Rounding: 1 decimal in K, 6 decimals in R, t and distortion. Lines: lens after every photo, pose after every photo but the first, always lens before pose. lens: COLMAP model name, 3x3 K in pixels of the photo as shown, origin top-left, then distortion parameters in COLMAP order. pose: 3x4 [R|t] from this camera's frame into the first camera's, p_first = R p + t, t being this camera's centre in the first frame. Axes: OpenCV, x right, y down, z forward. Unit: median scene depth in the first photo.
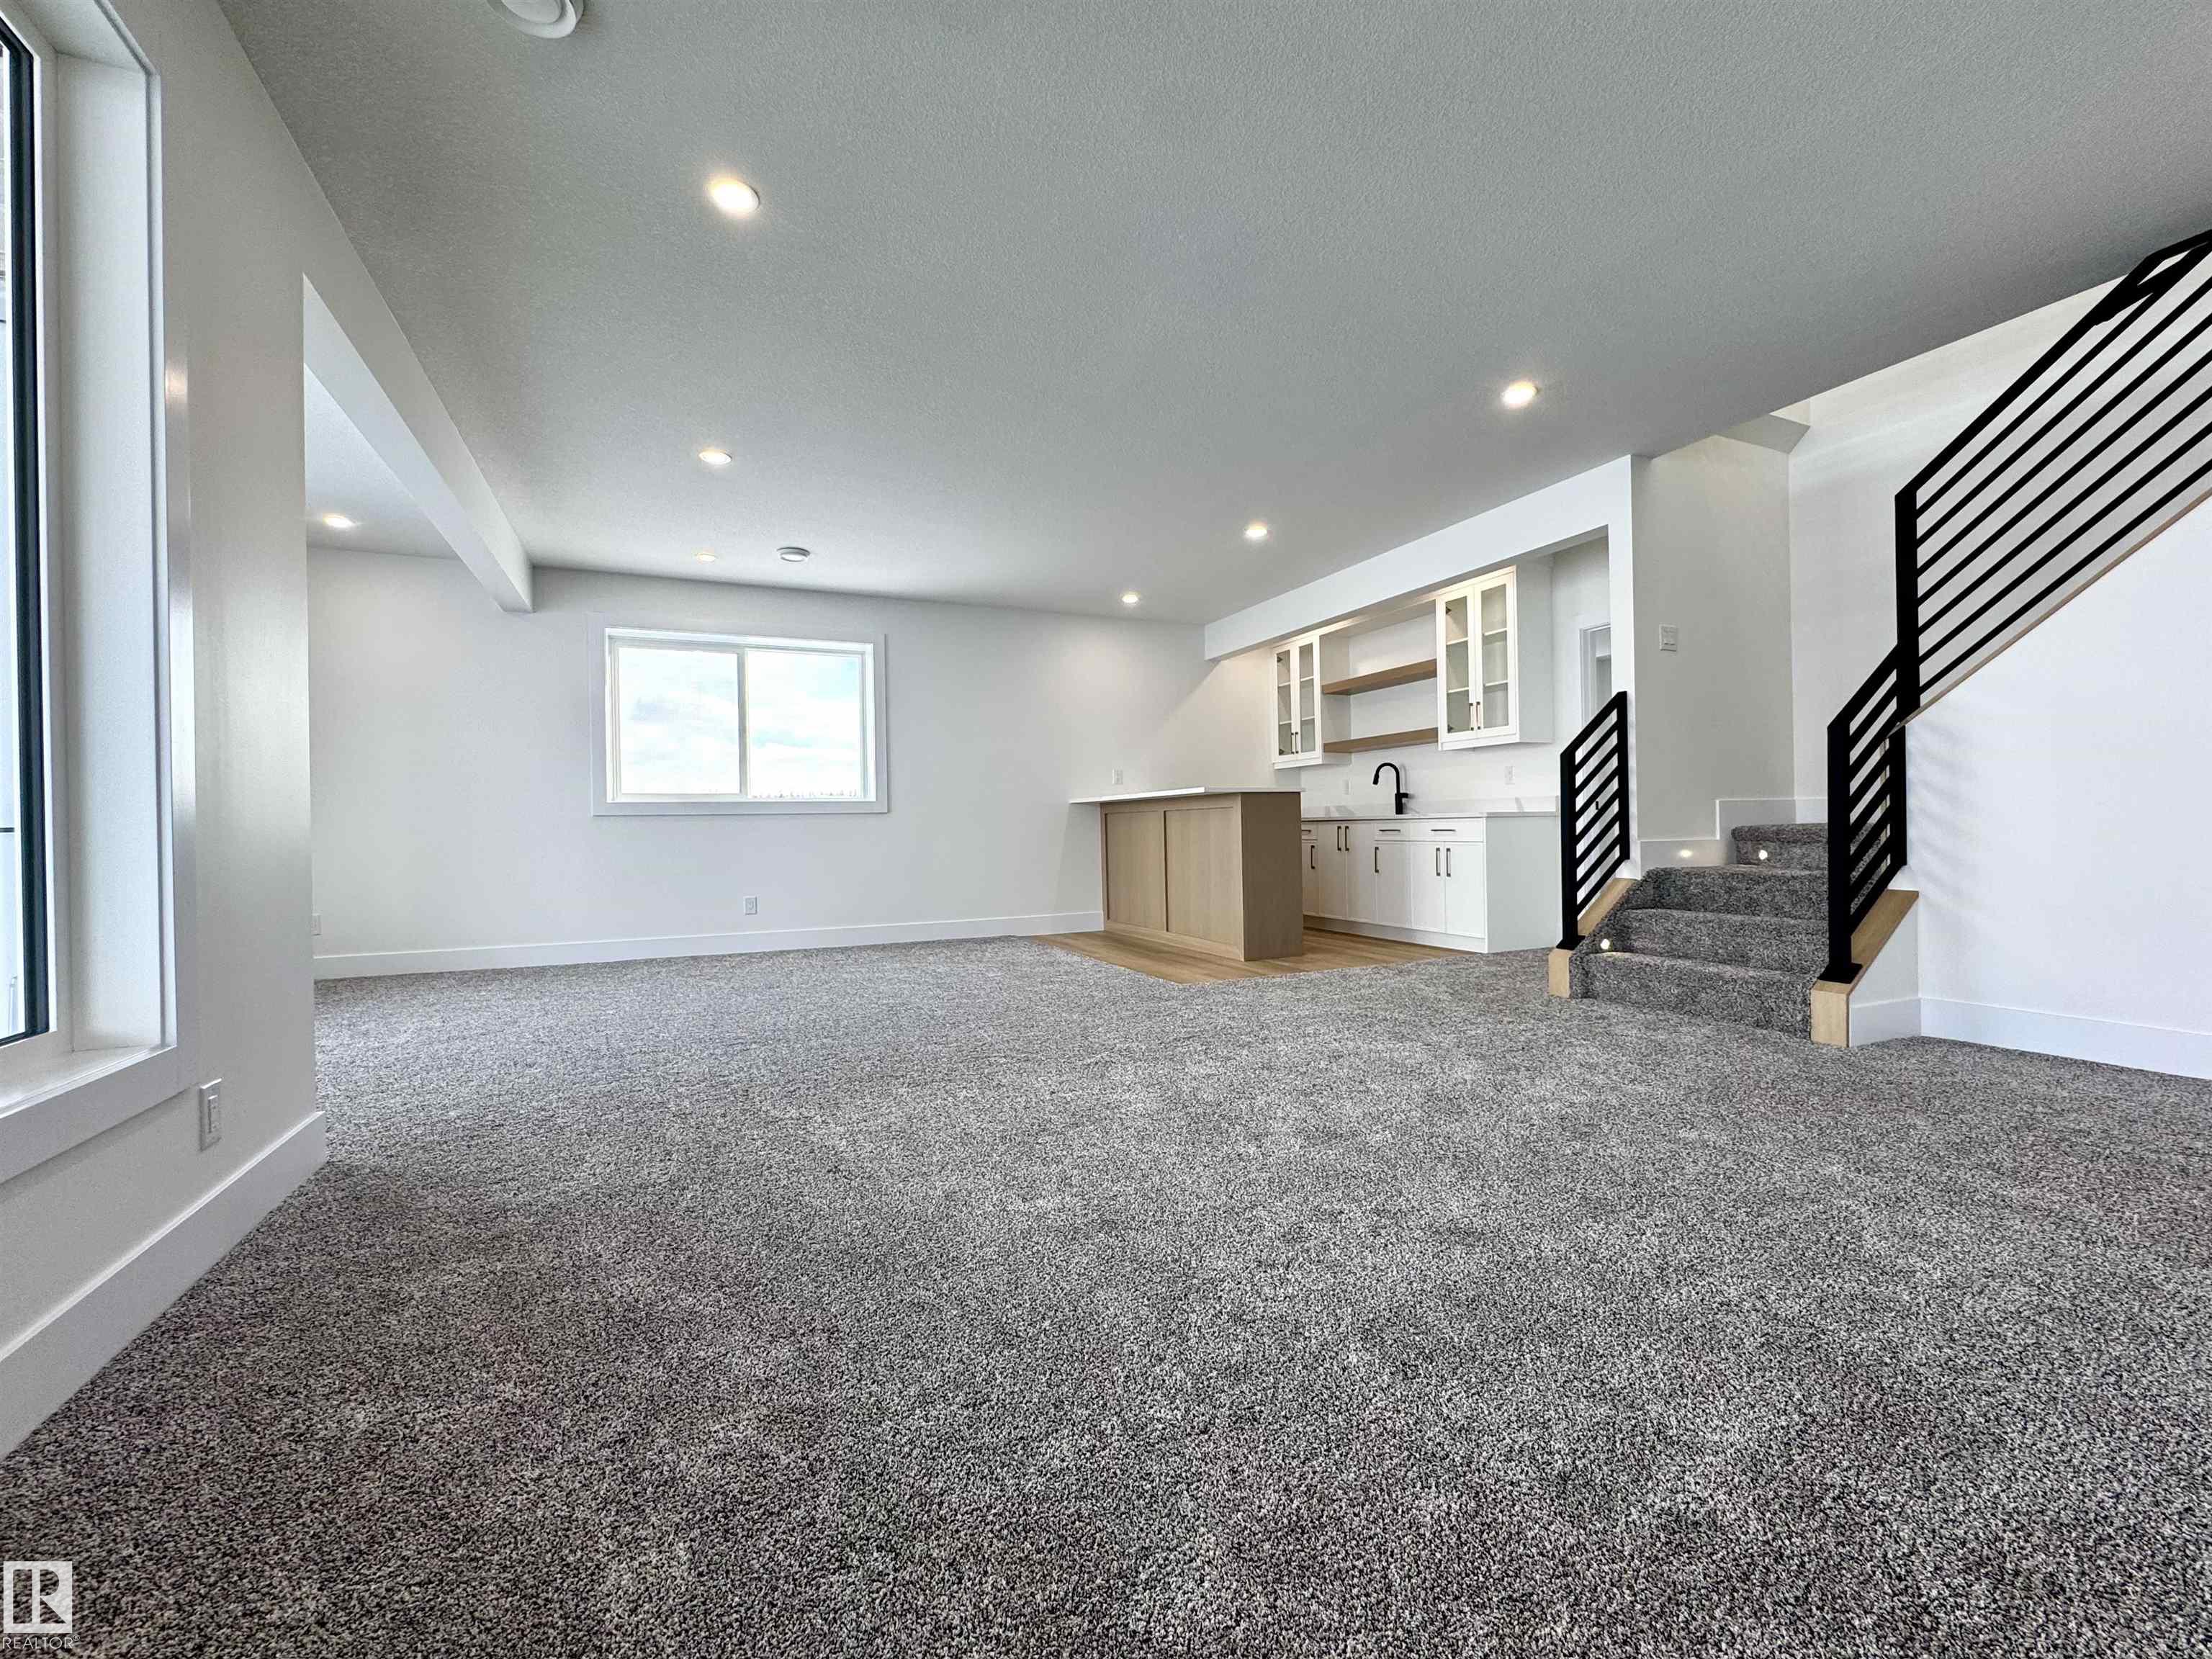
lens RADIAL K [[897.2, 0, 1112.3], [0, 897.2, 824.5], [0, 0, 1]] dist [-0.004576, -0.000427]
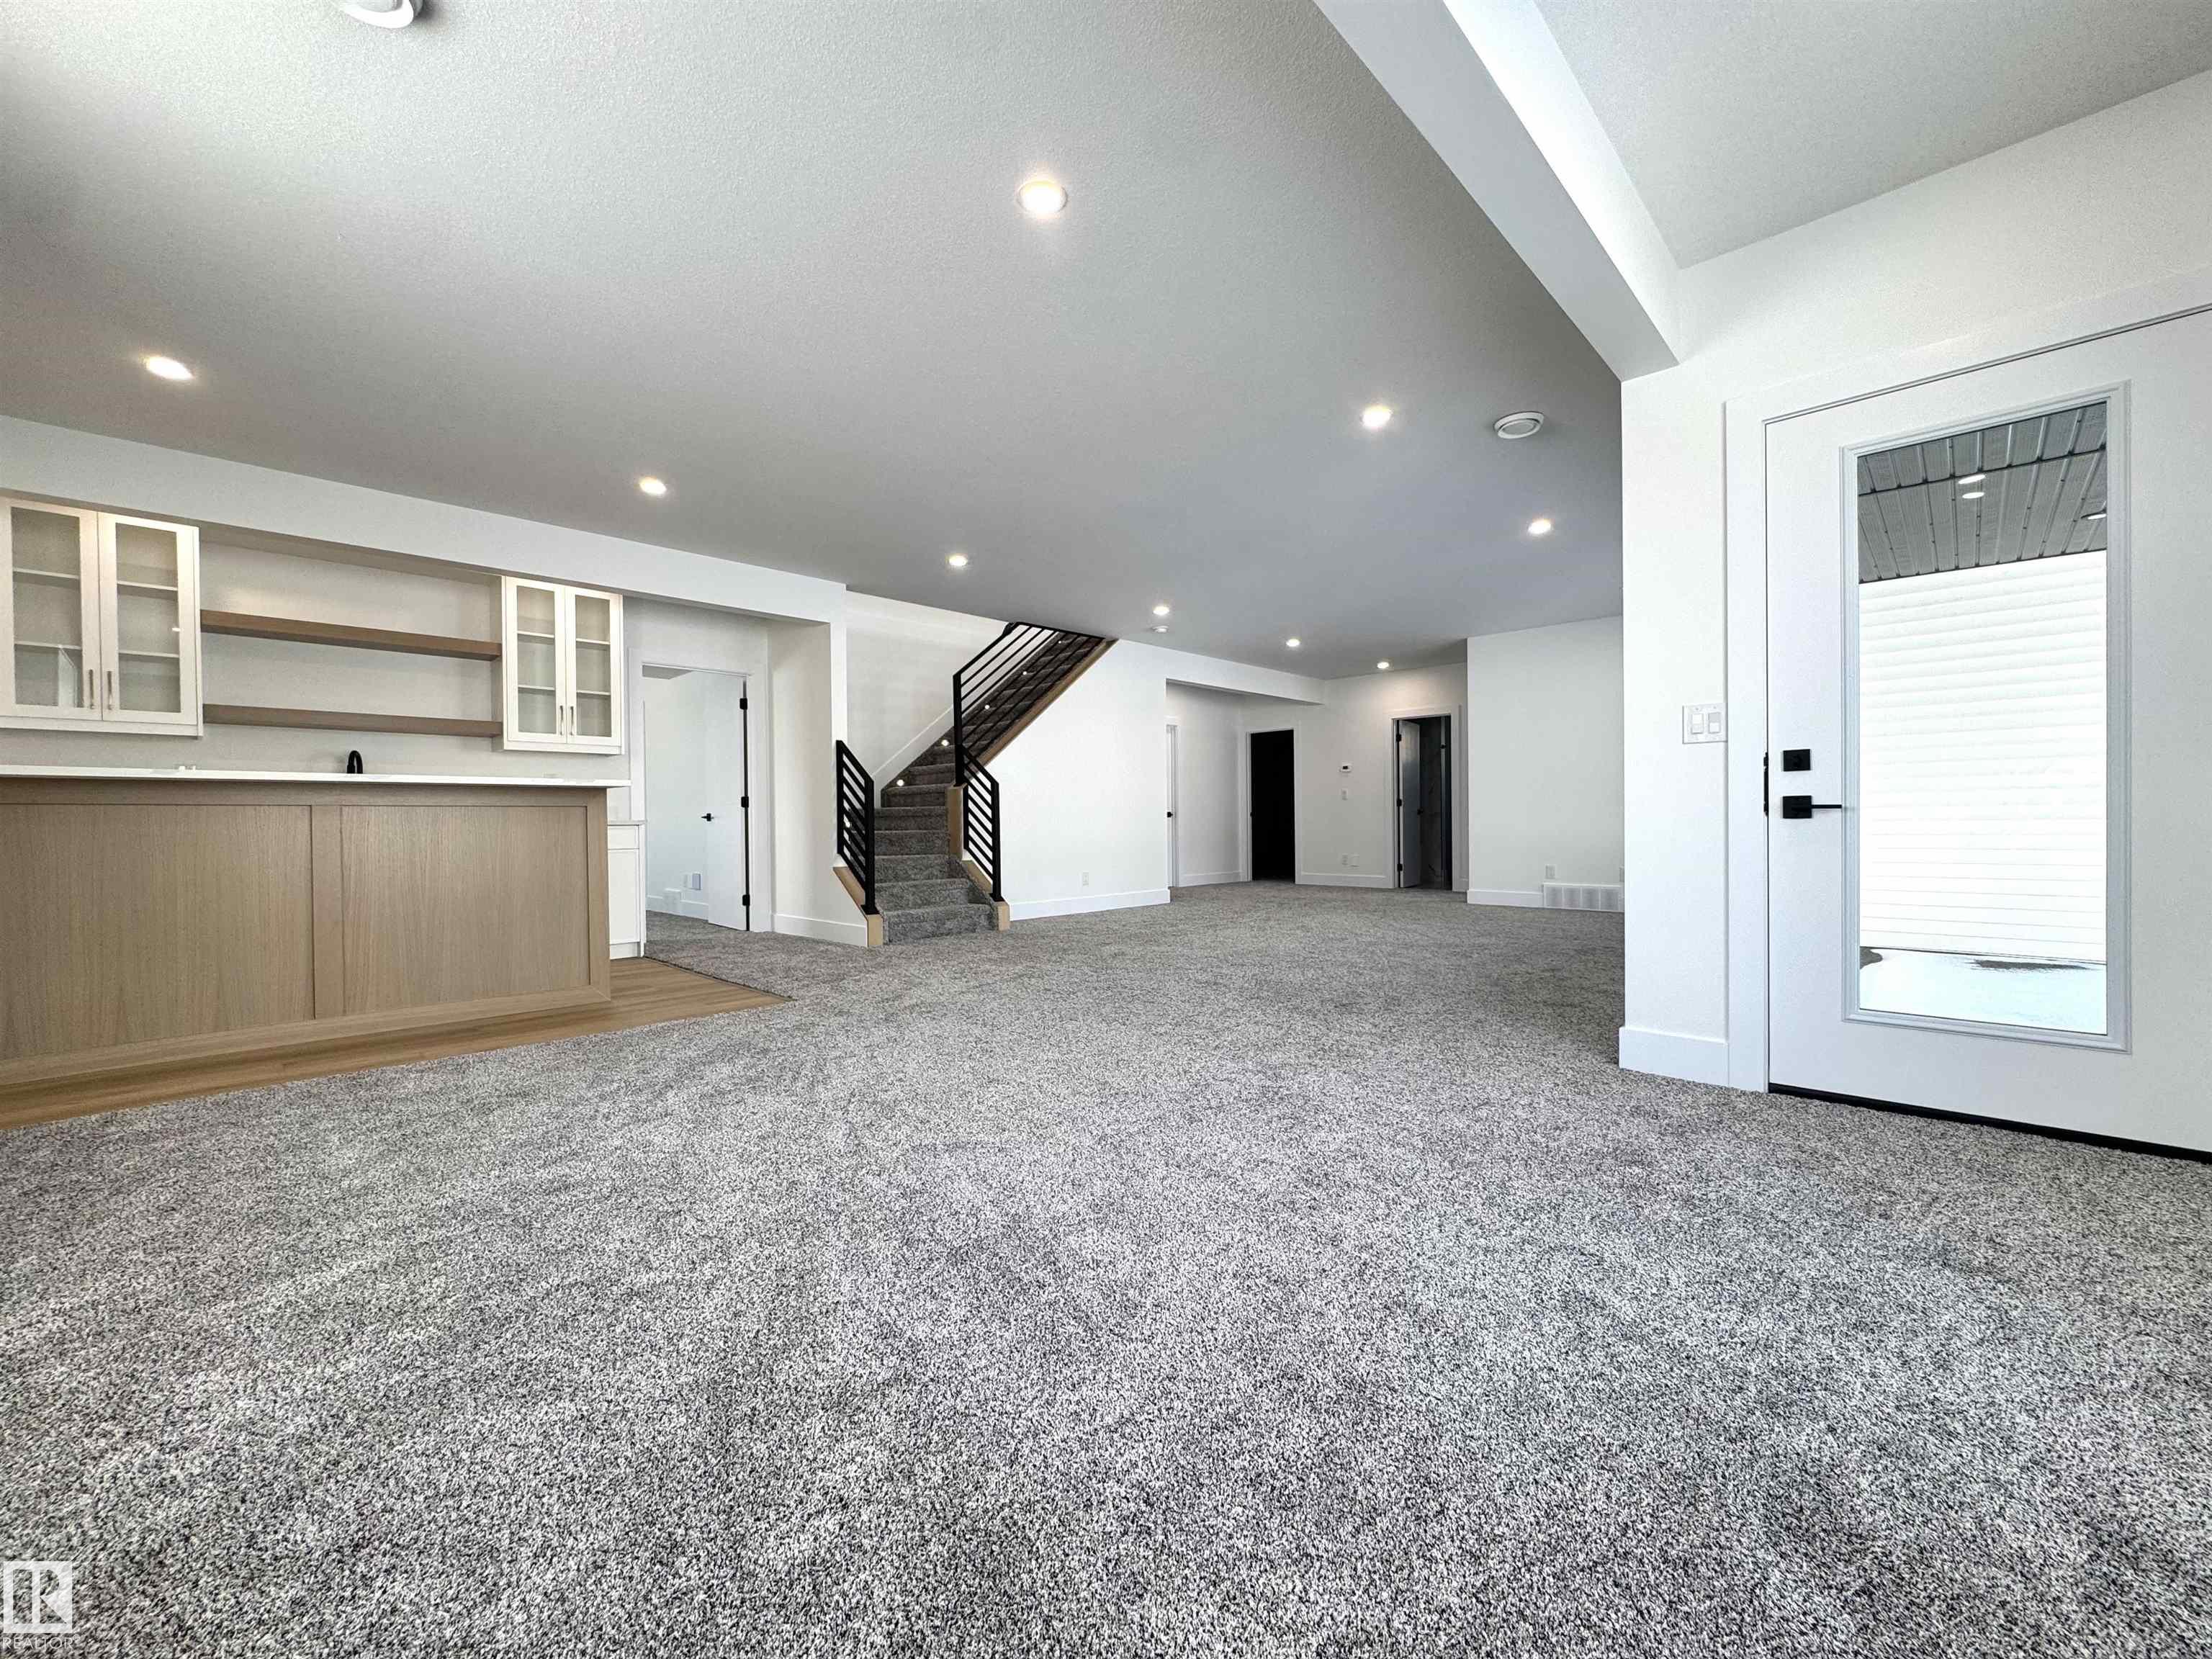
lens RADIAL K [[897.2, 0, 1105.7], [0, 897.2, 826.9], [0, 0, 1]] dist [-0.004576, -0.000427]
pose [[-0.359699, 0.013881, 0.932965, -0.689581], [0.016884, 0.999822, -0.008366, 0.010647], [-0.932915, 0.012743, -0.359870, 0.806106]]
